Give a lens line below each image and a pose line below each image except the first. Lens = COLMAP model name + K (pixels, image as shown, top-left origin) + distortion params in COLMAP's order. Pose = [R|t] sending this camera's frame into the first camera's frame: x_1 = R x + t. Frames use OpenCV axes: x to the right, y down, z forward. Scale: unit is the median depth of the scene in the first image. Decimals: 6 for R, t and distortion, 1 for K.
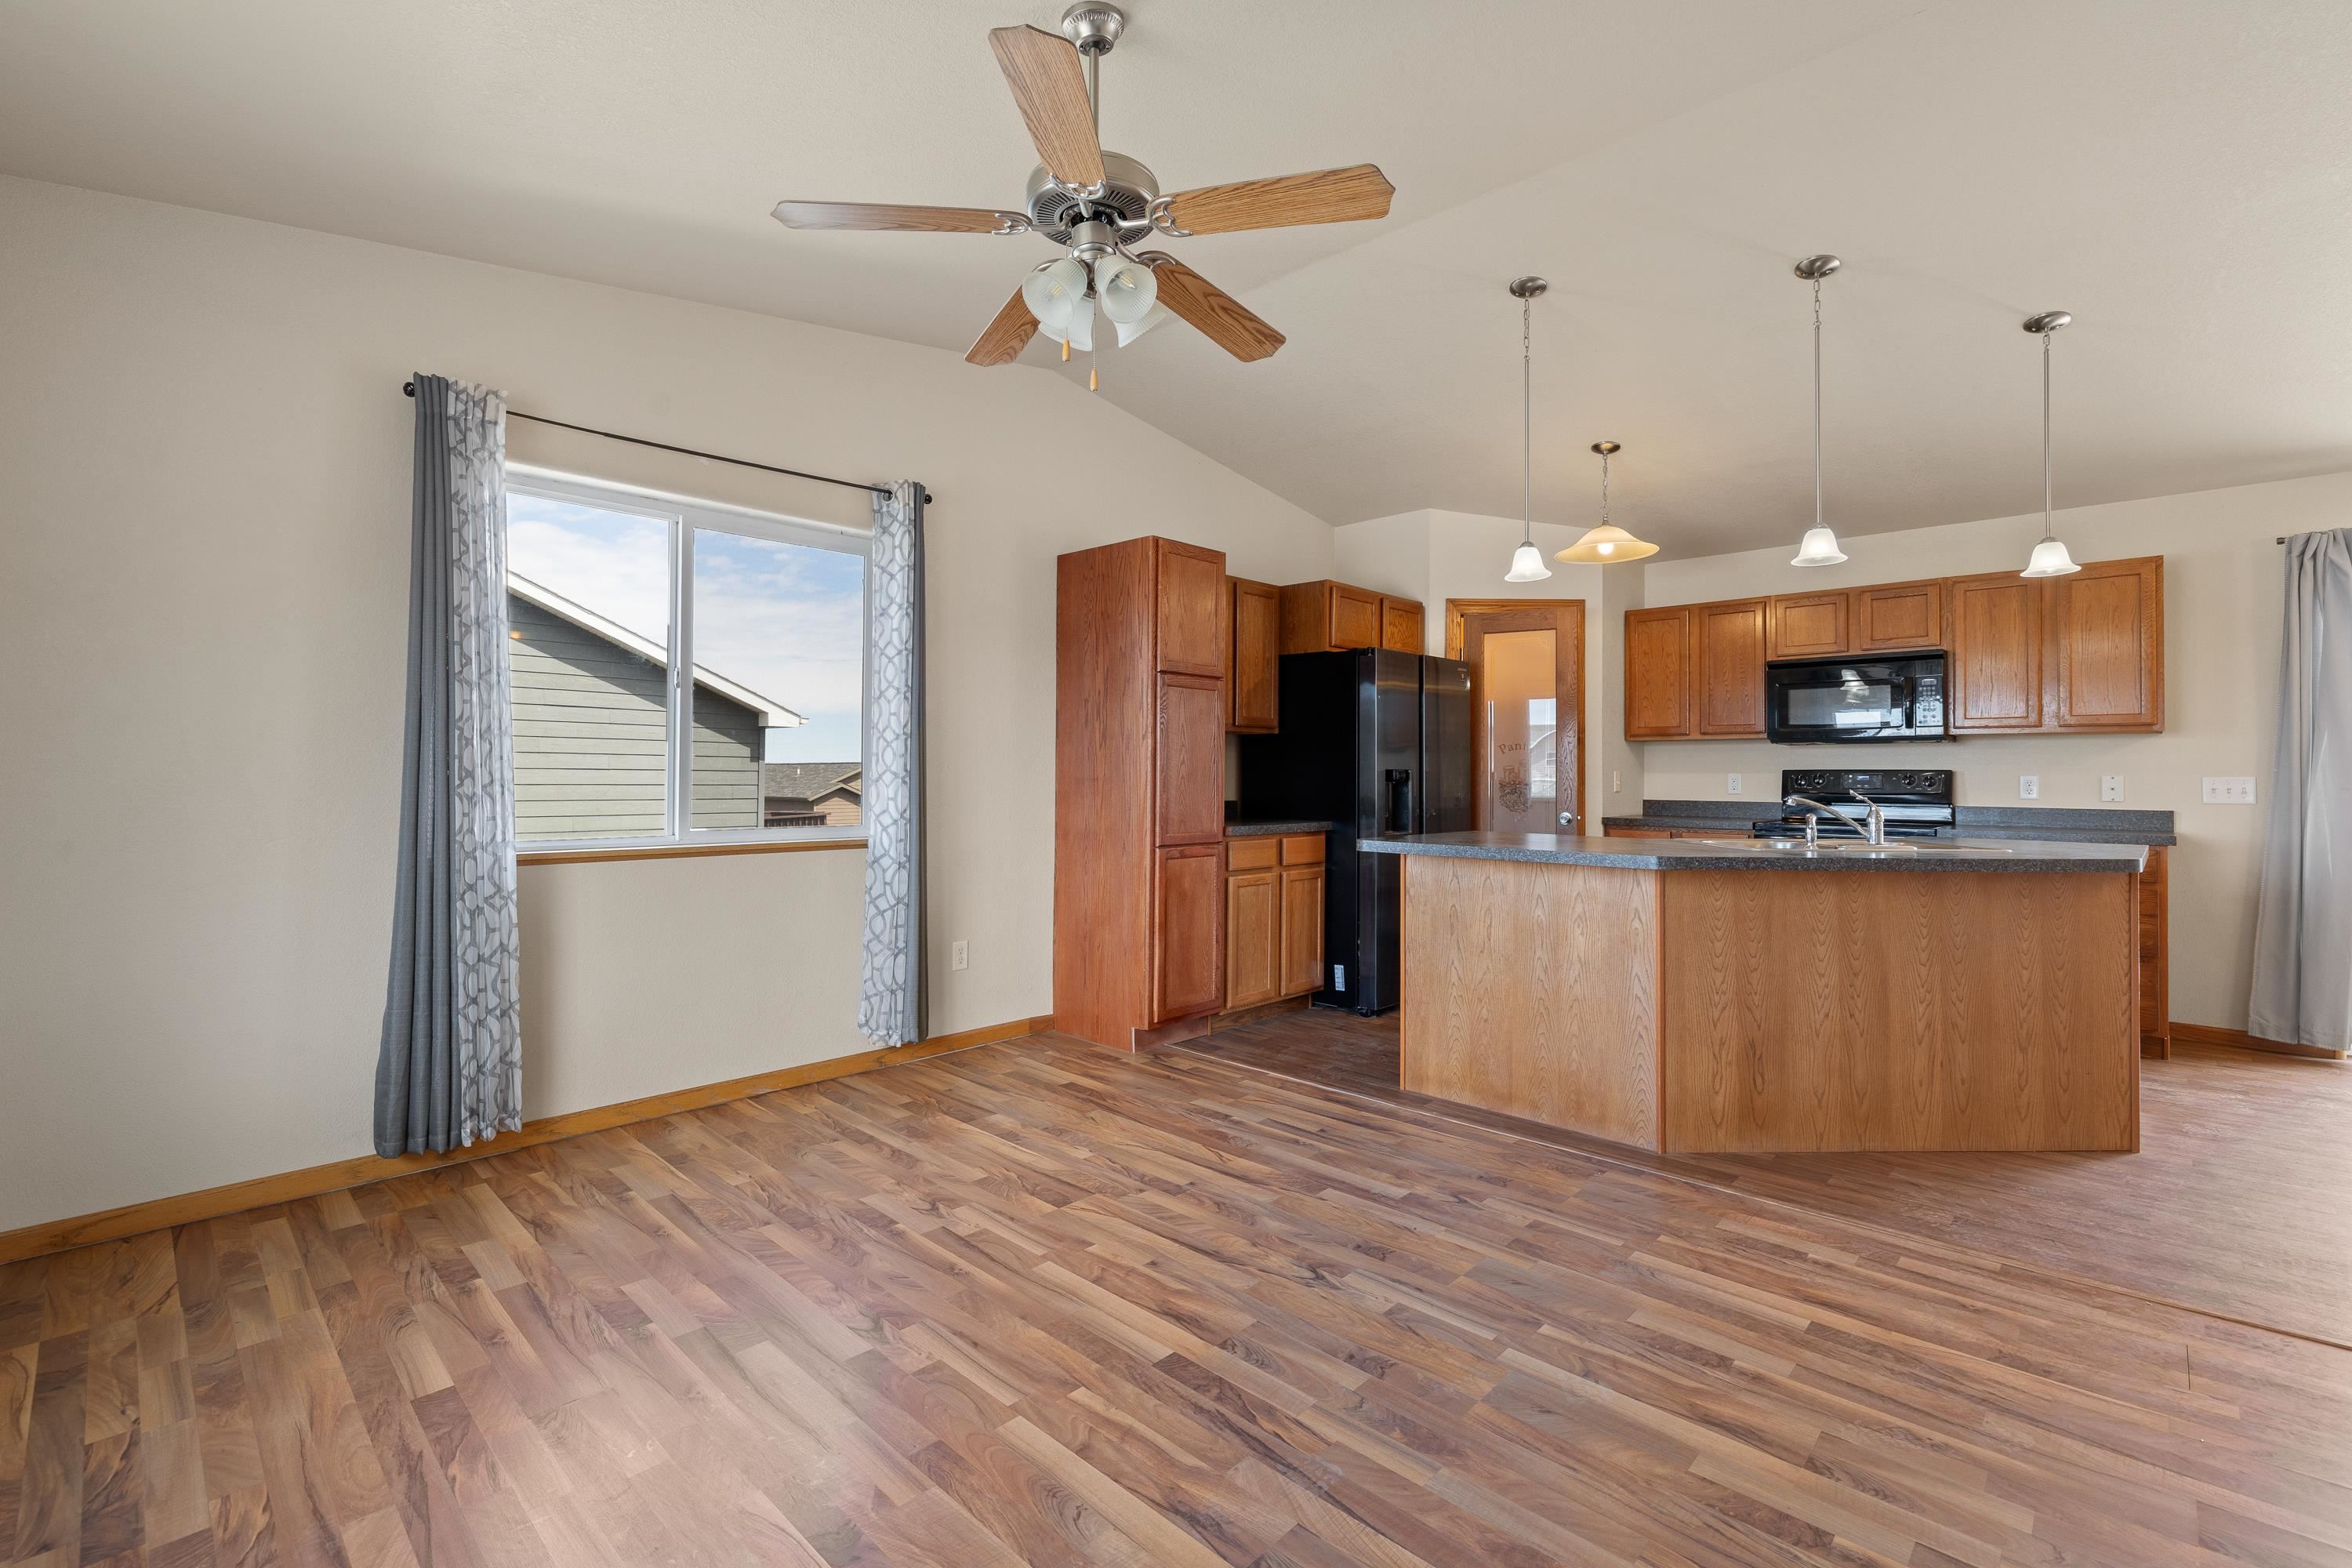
lens RADIAL K [[1016.5, 0, 1183.6], [0, 1016.5, 752.1], [0, 0, 1]] dist [-0.004648, 0.001119]
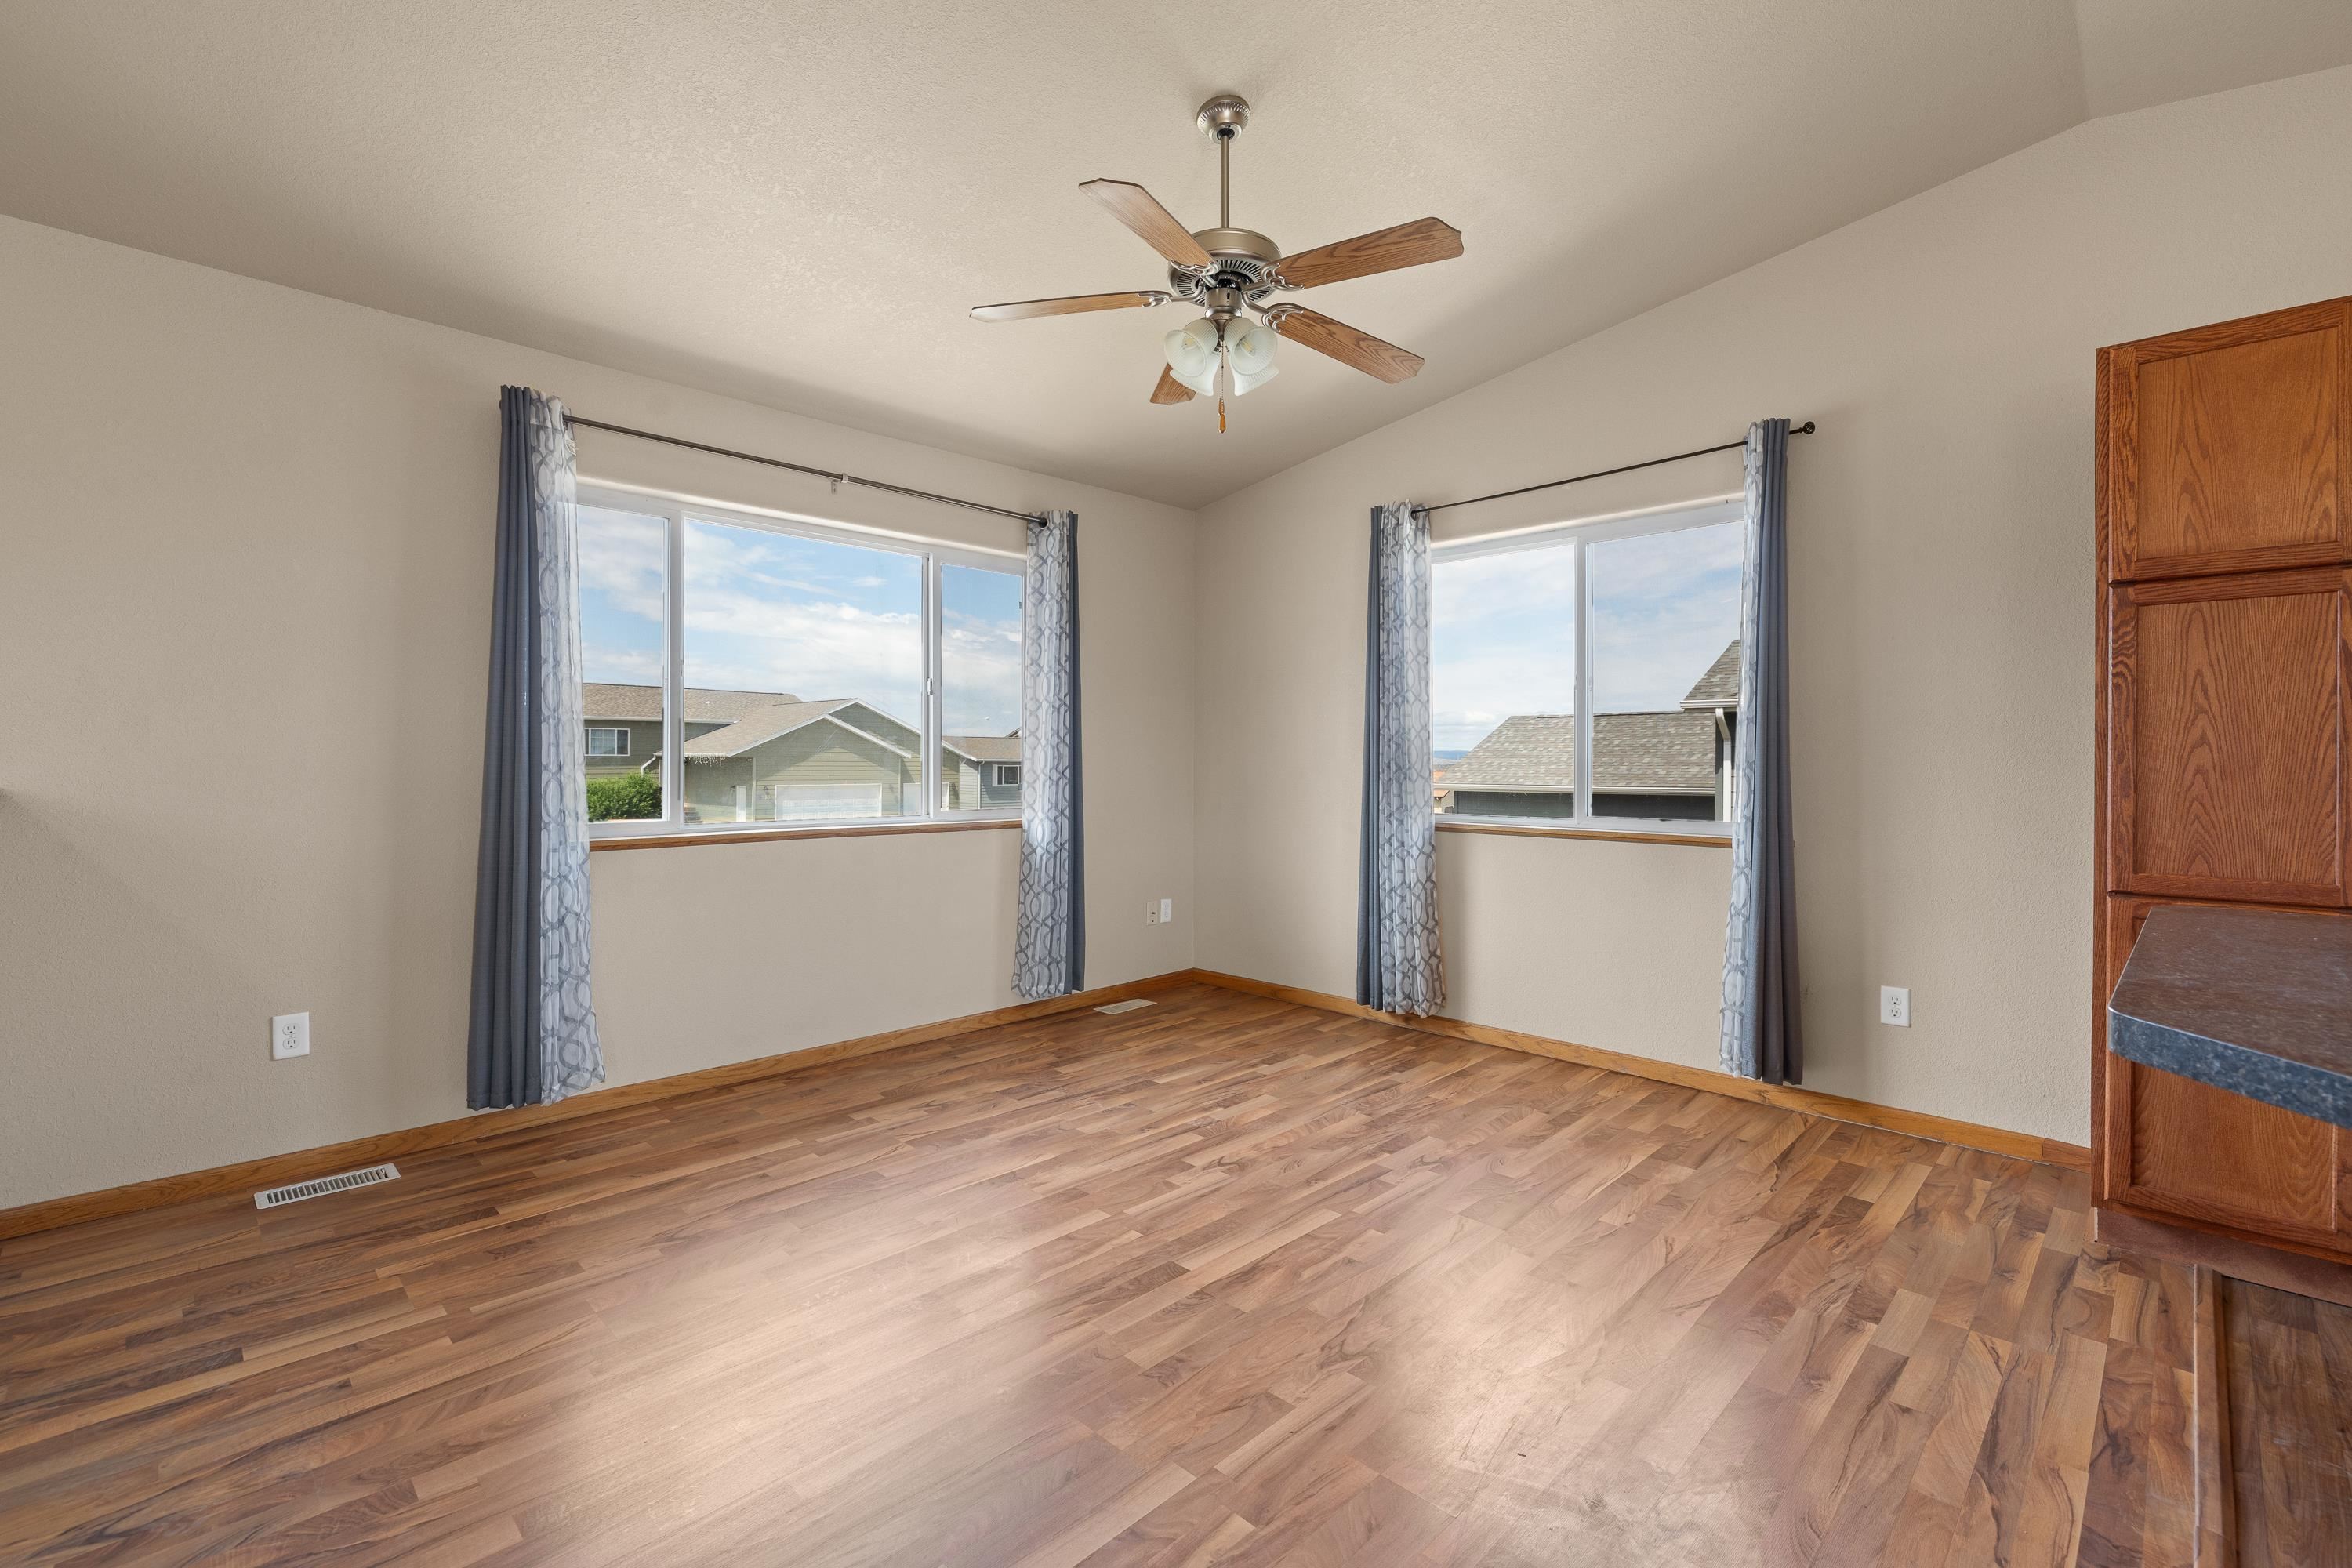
lens RADIAL K [[1016.5, 0, 1190.9], [0, 1016.5, 765.2], [0, 0, 1]] dist [-0.004648, 0.001119]
pose [[-0.010042, -0.002850, -0.999946, 0.723779], [0.019831, 0.999799, -0.003048, 0.017321], [0.999753, -0.019861, -0.009983, 0.654074]]
